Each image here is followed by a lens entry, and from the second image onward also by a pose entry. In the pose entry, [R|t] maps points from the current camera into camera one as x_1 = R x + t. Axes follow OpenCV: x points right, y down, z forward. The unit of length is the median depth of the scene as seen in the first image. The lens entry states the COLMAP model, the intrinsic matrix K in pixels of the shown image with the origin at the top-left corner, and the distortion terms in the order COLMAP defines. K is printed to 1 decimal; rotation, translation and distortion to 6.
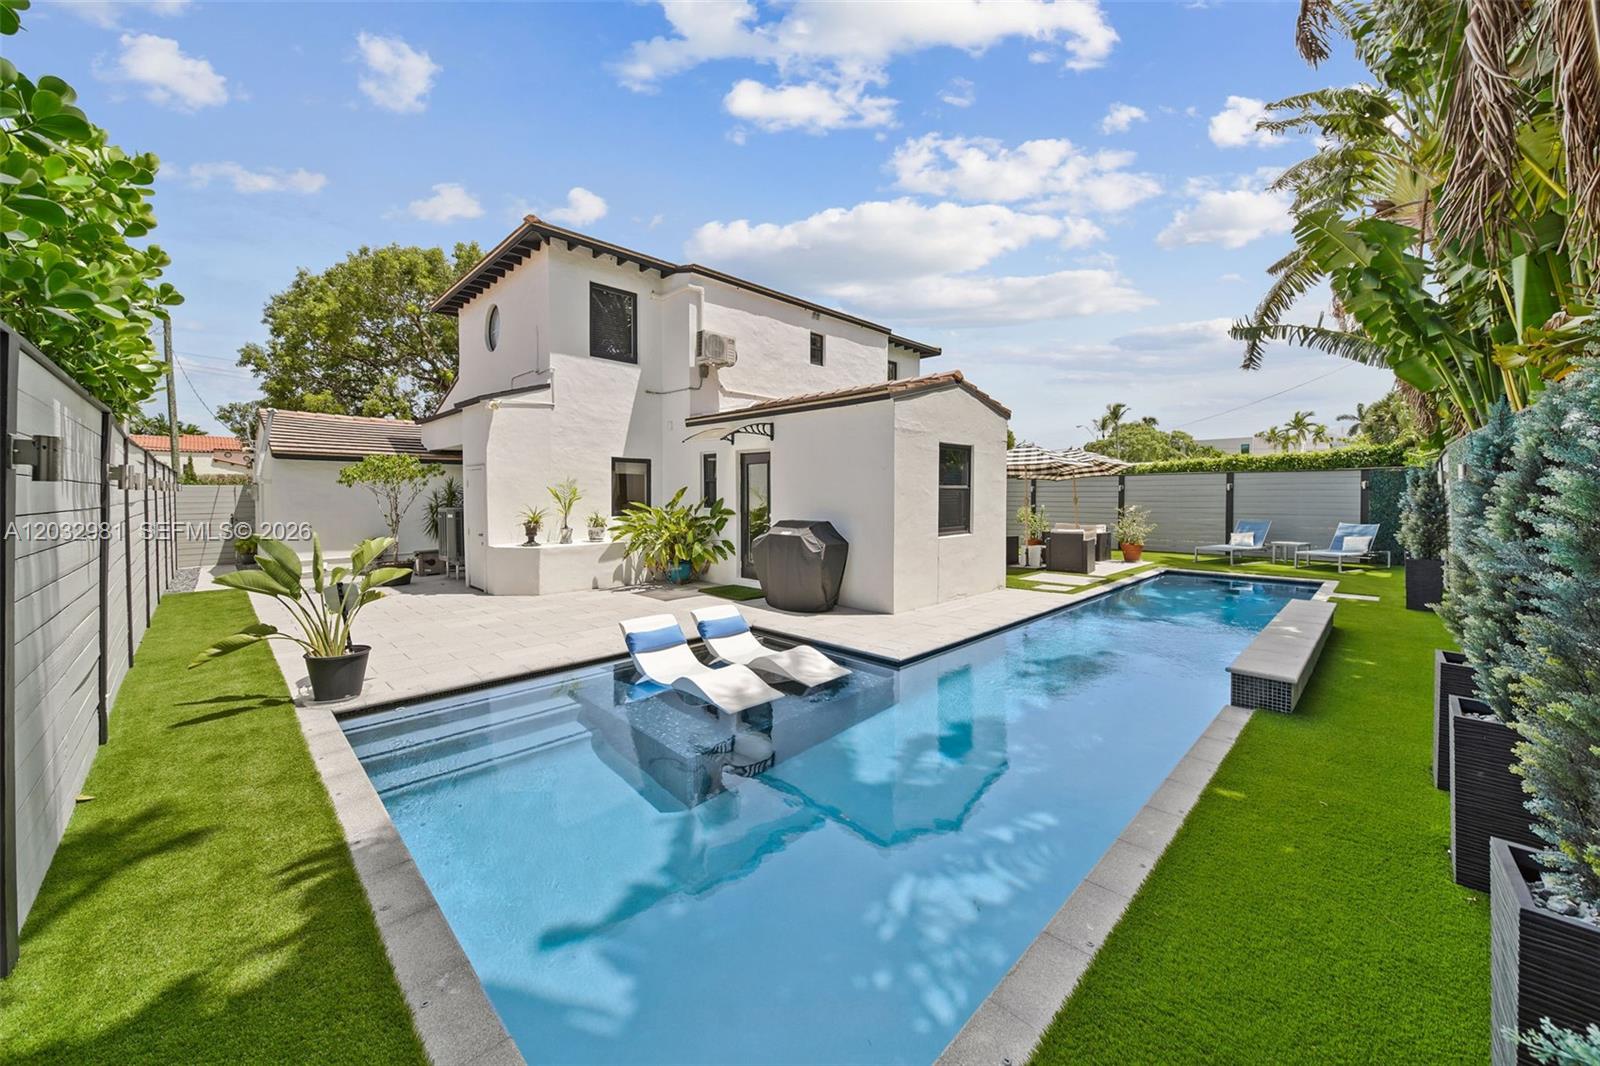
lens RADIAL K [[587.6, 0, 803.5], [0, 587.6, 506.3], [0, 0, 1]] dist [0.001209, 0.000170]
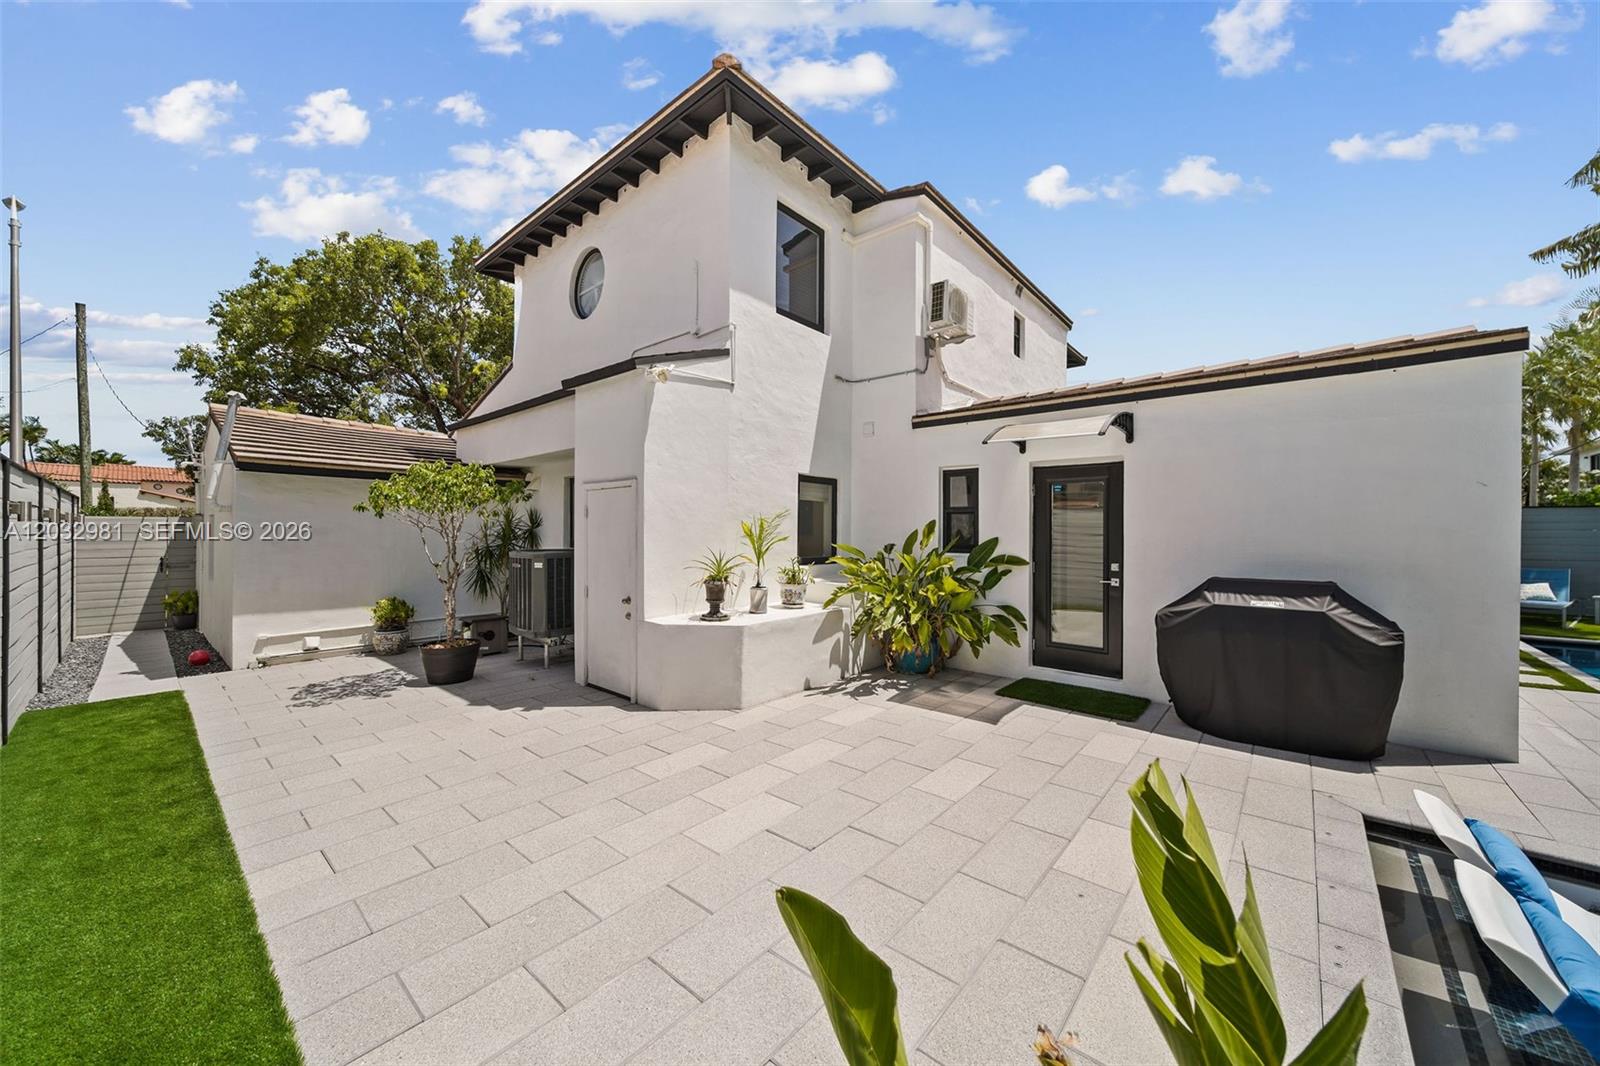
lens RADIAL K [[573.8, 0, 797.1], [0, 573.8, 529.2], [0, 0, 1]] dist [0.000280, -0.000197]
pose [[0.997805, 0.004352, 0.066079, -0.348341], [-0.002542, 0.999620, -0.027456, -0.005391], [-0.066174, 0.027227, 0.997437, 0.355887]]
